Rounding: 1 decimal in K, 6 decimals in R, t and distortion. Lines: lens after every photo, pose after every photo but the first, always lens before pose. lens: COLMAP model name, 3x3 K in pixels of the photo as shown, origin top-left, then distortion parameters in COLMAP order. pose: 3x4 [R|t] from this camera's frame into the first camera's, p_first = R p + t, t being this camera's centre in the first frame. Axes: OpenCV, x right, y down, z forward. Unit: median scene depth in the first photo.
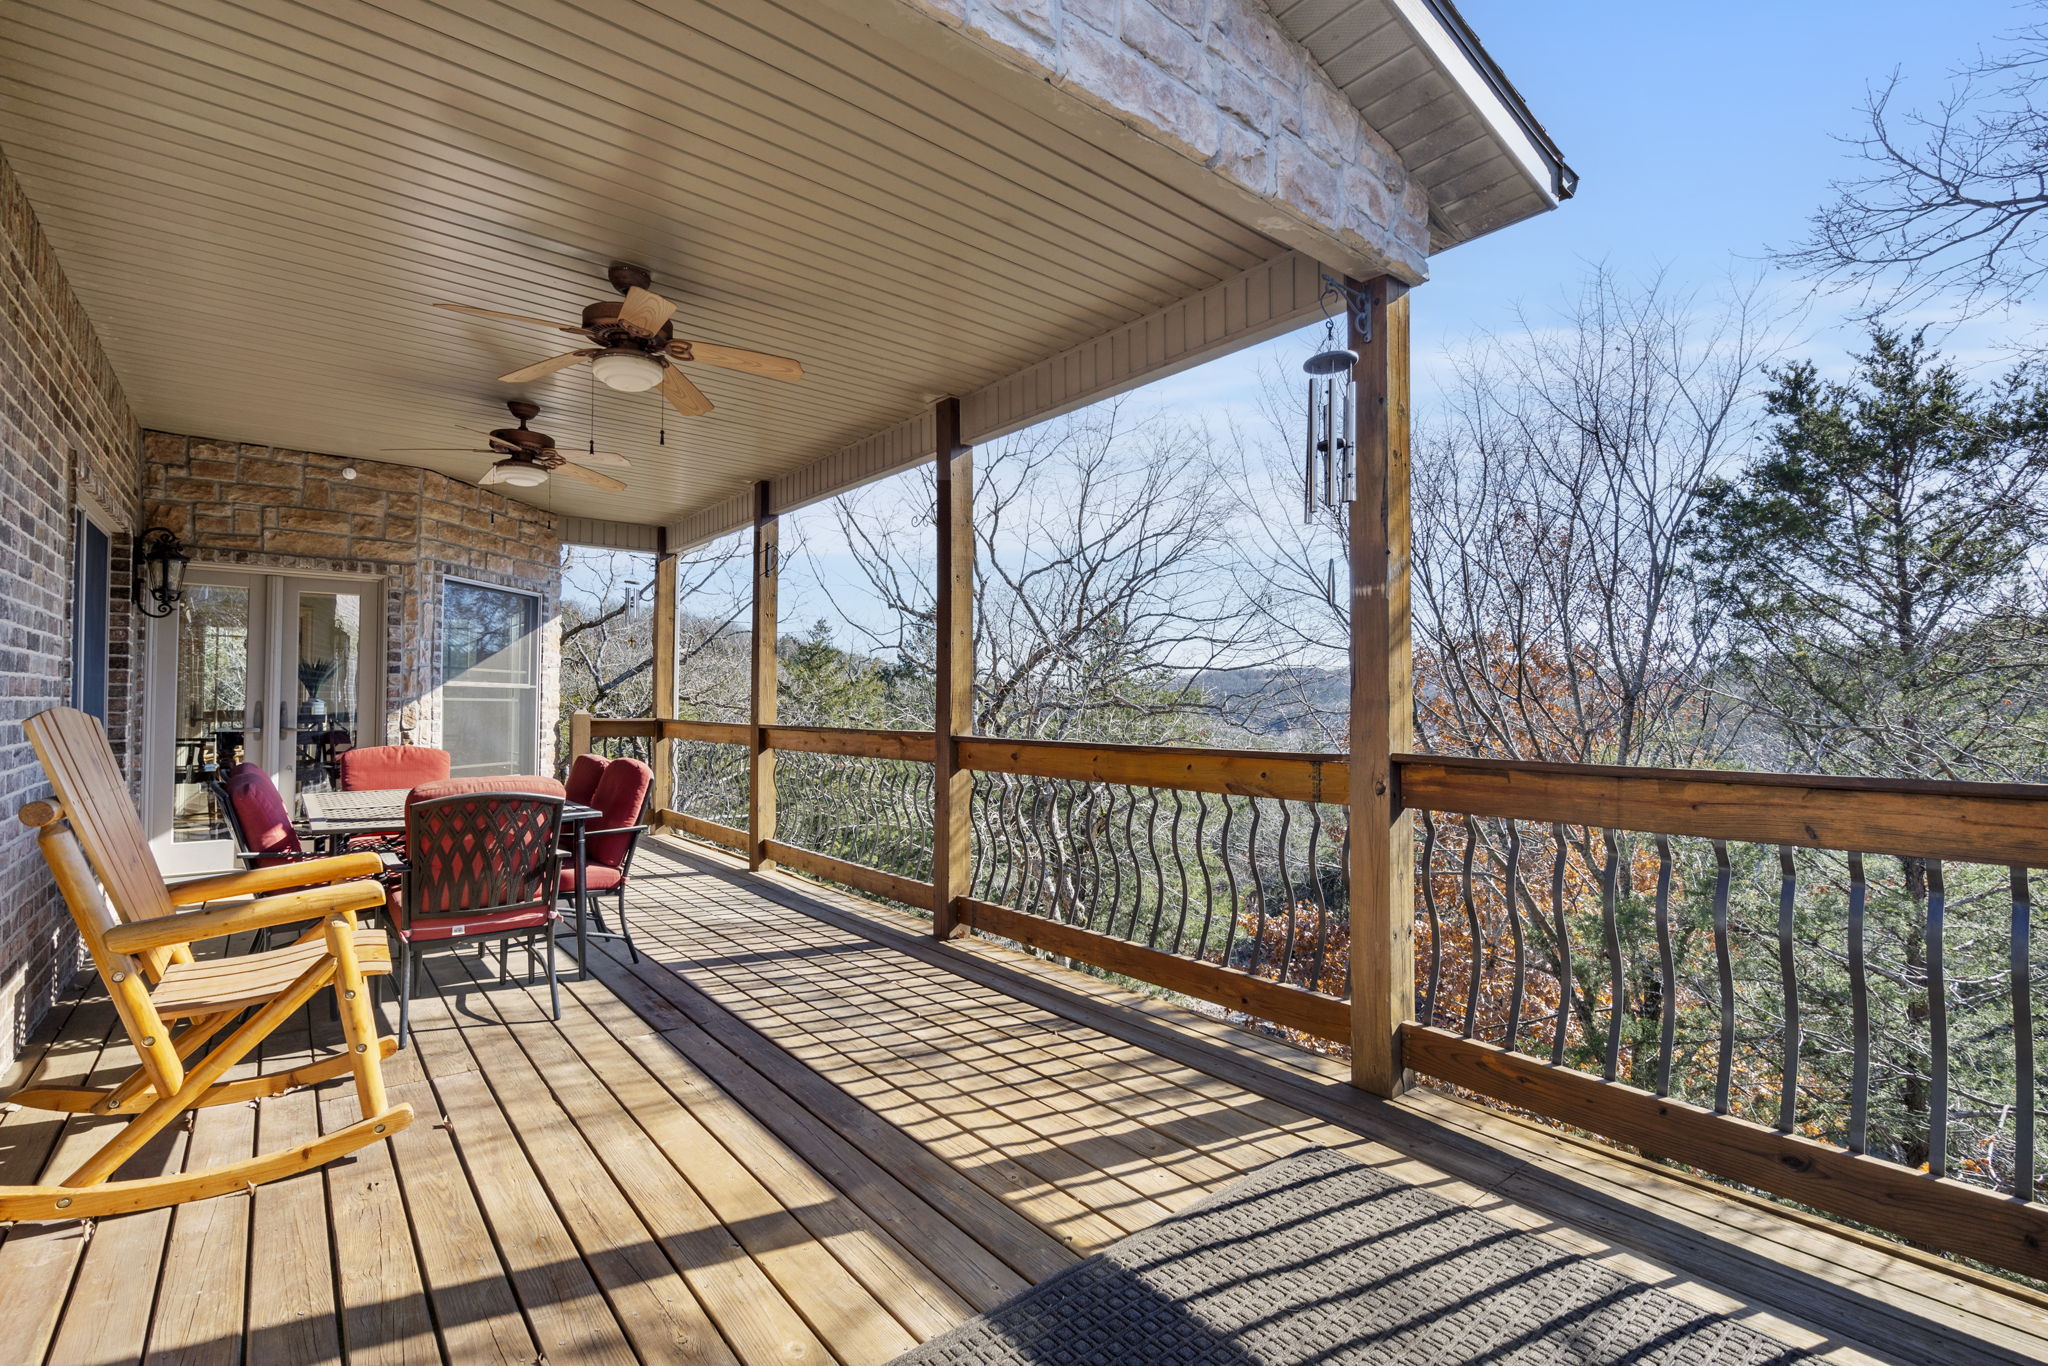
lens RADIAL K [[944.9, 0, 1019.1], [0, 944.9, 692.3], [0, 0, 1]] dist [-0.001883, -0.000212]
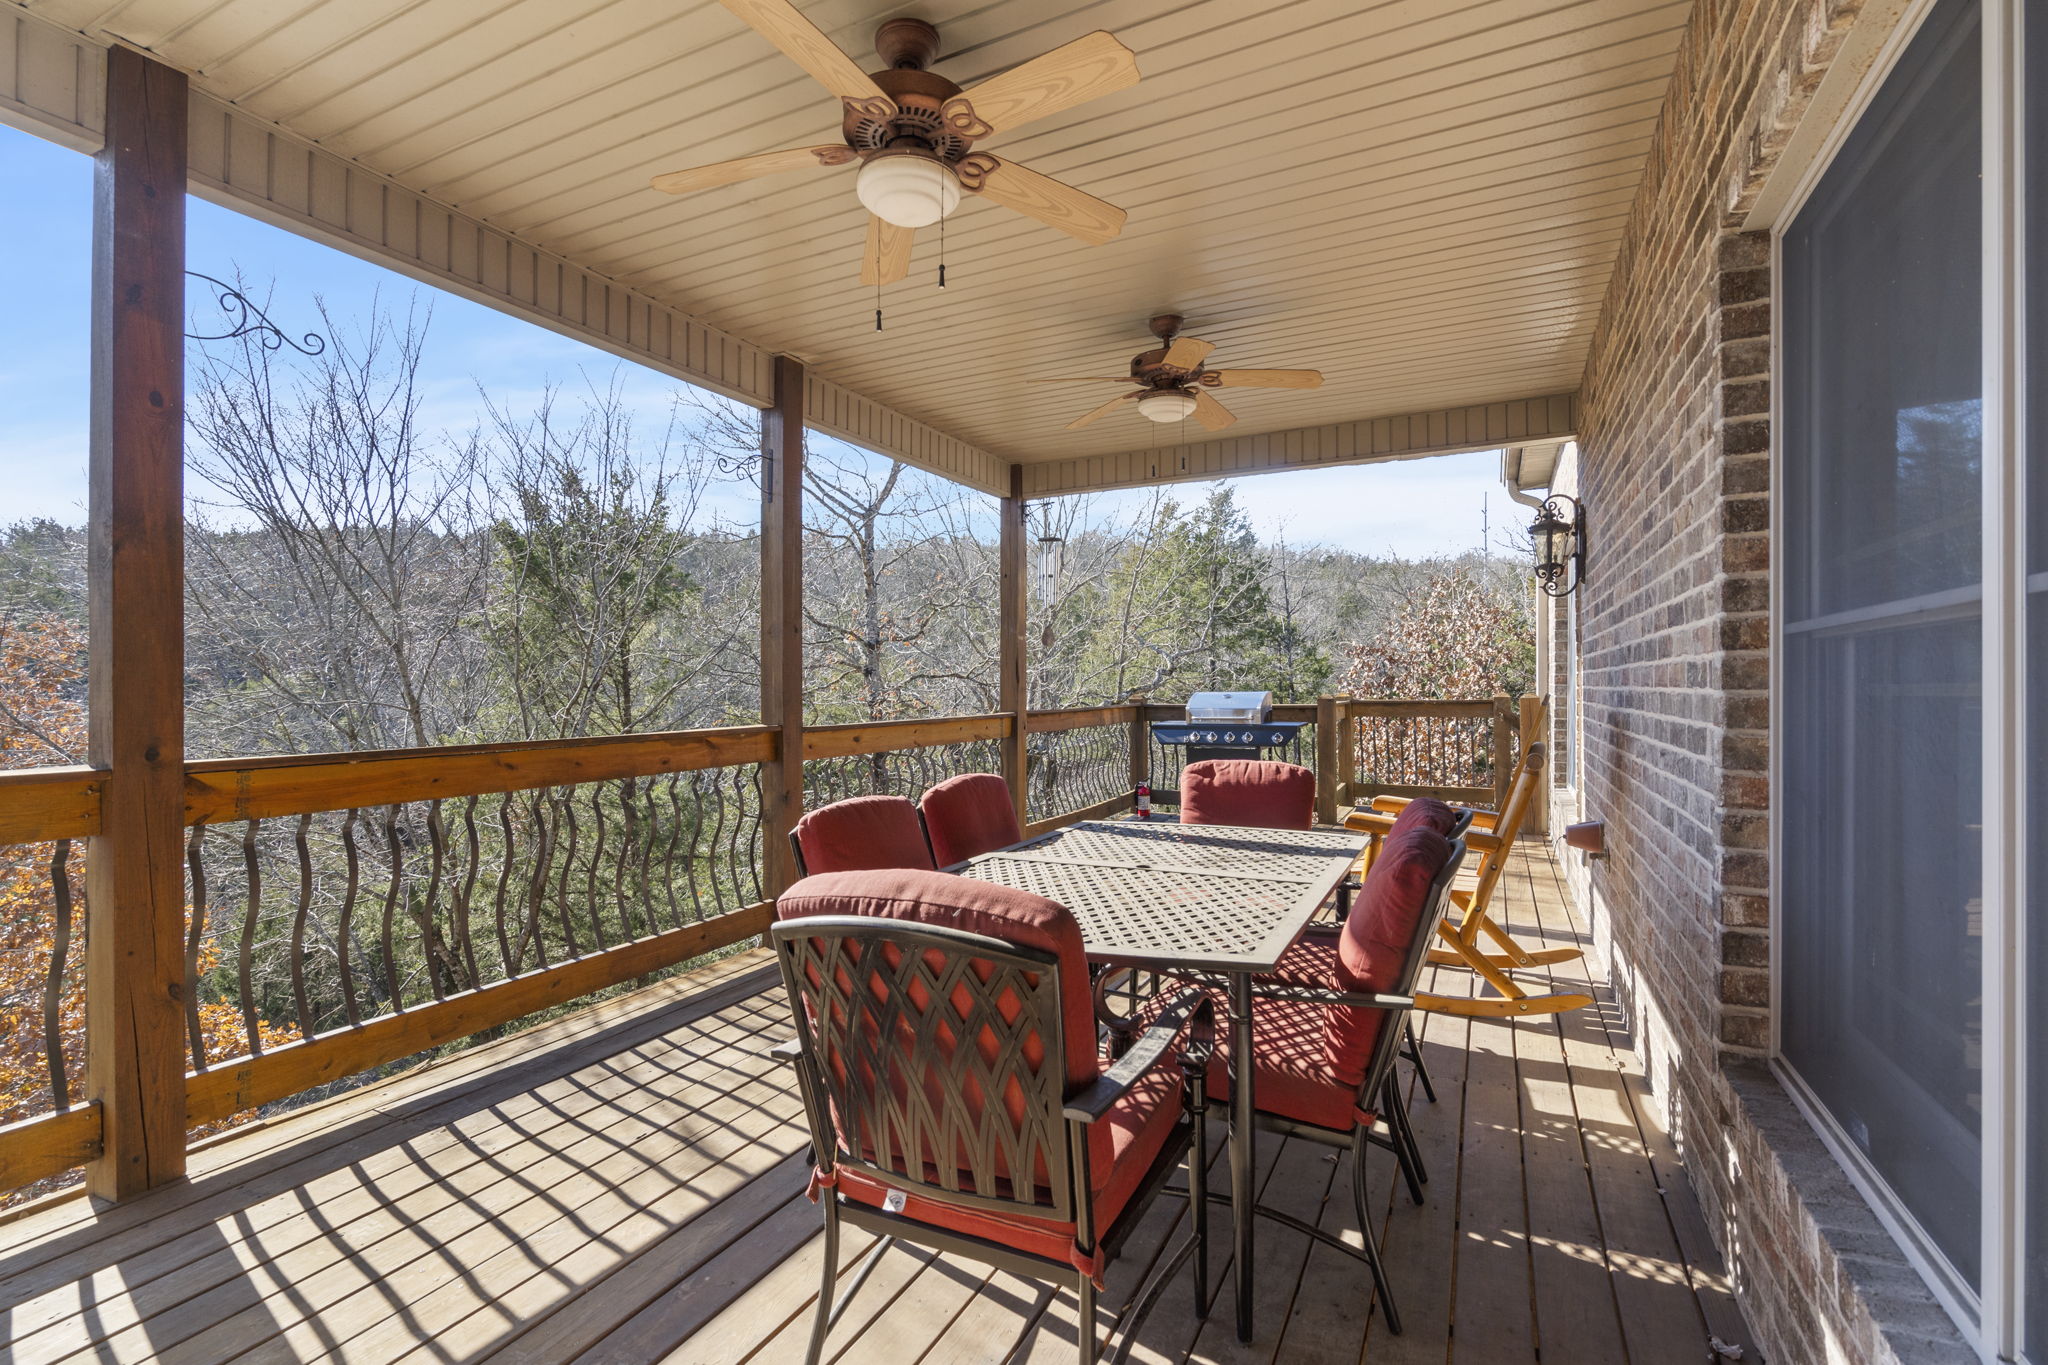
lens RADIAL K [[944.9, 0, 1009.3], [0, 944.9, 681.3], [0, 0, 1]] dist [-0.001883, -0.000212]
pose [[-0.426733, -0.008154, 0.904341, -1.465546], [-0.019226, 0.999815, -0.000057, 0.009451], [-0.904173, -0.017411, -0.426811, 1.759899]]
